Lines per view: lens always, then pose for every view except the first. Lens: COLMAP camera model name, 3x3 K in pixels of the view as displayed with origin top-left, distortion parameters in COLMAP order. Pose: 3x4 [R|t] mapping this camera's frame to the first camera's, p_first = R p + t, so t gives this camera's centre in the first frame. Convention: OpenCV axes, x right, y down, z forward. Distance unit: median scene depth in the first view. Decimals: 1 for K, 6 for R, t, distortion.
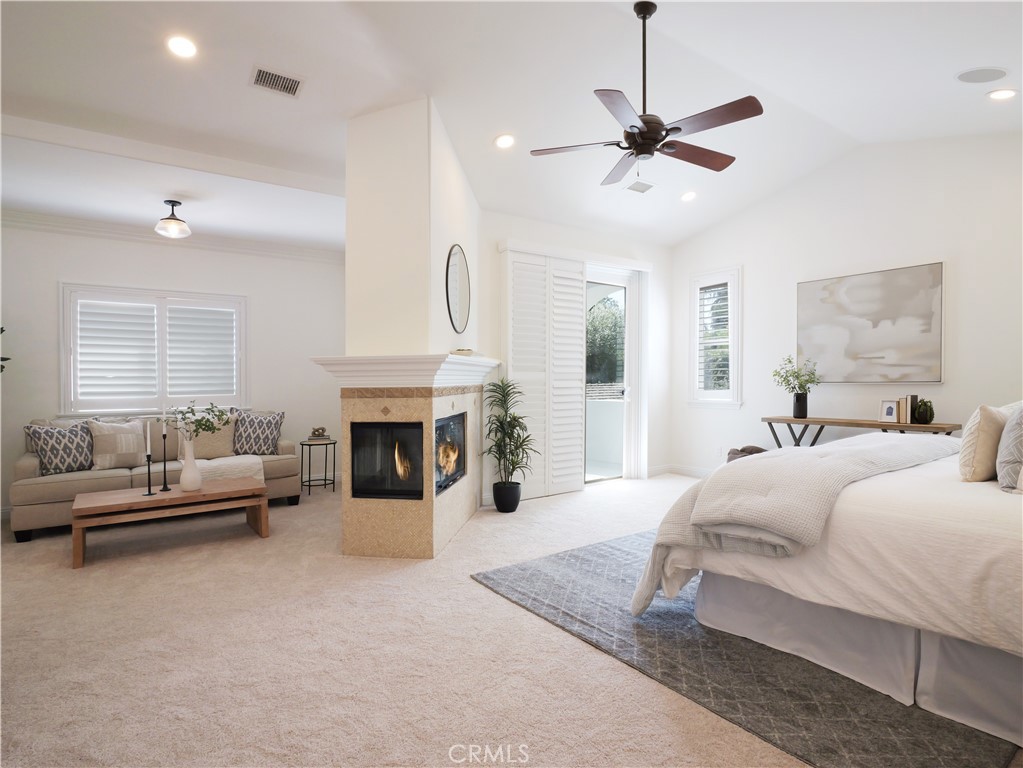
lens RADIAL K [[557.2, 0, 513.3], [0, 557.2, 397.1], [0, 0, 1]] dist [-0.013241, 0.001172]
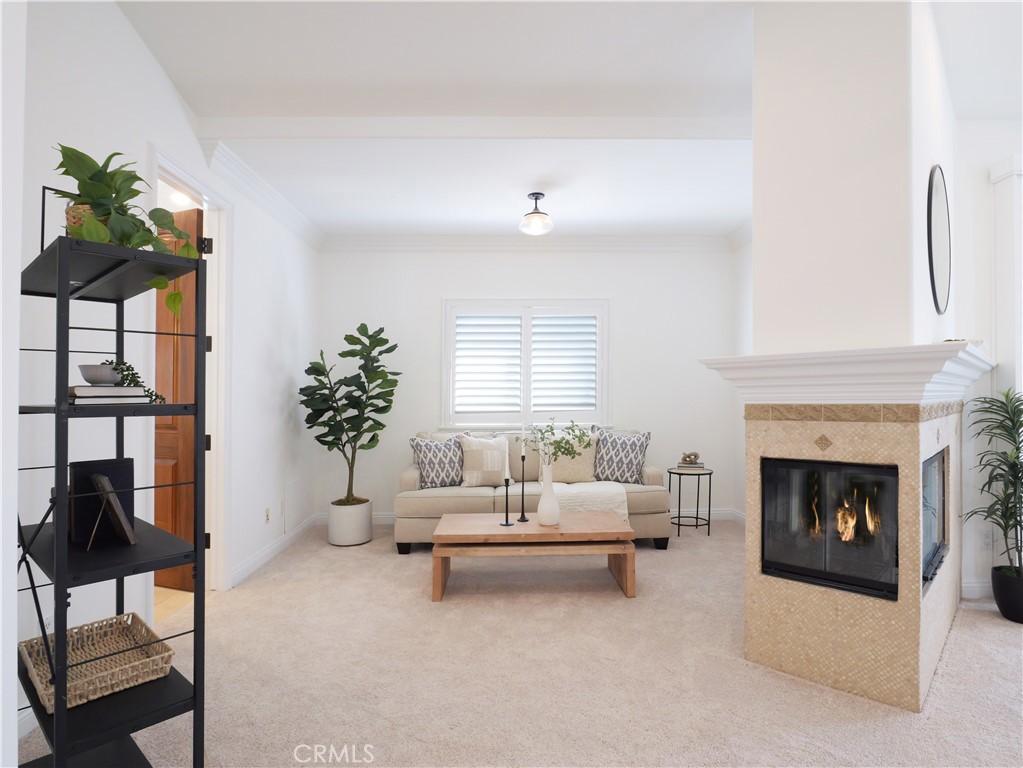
lens RADIAL K [[557.2, 0, 511.3], [0, 557.2, 390.7], [0, 0, 1]] dist [-0.013241, 0.001172]
pose [[0.819100, -0.005032, -0.573628, -0.136133], [-0.017347, 0.999287, -0.033536, -0.004631], [0.573388, 0.037420, 0.818429, 0.257379]]
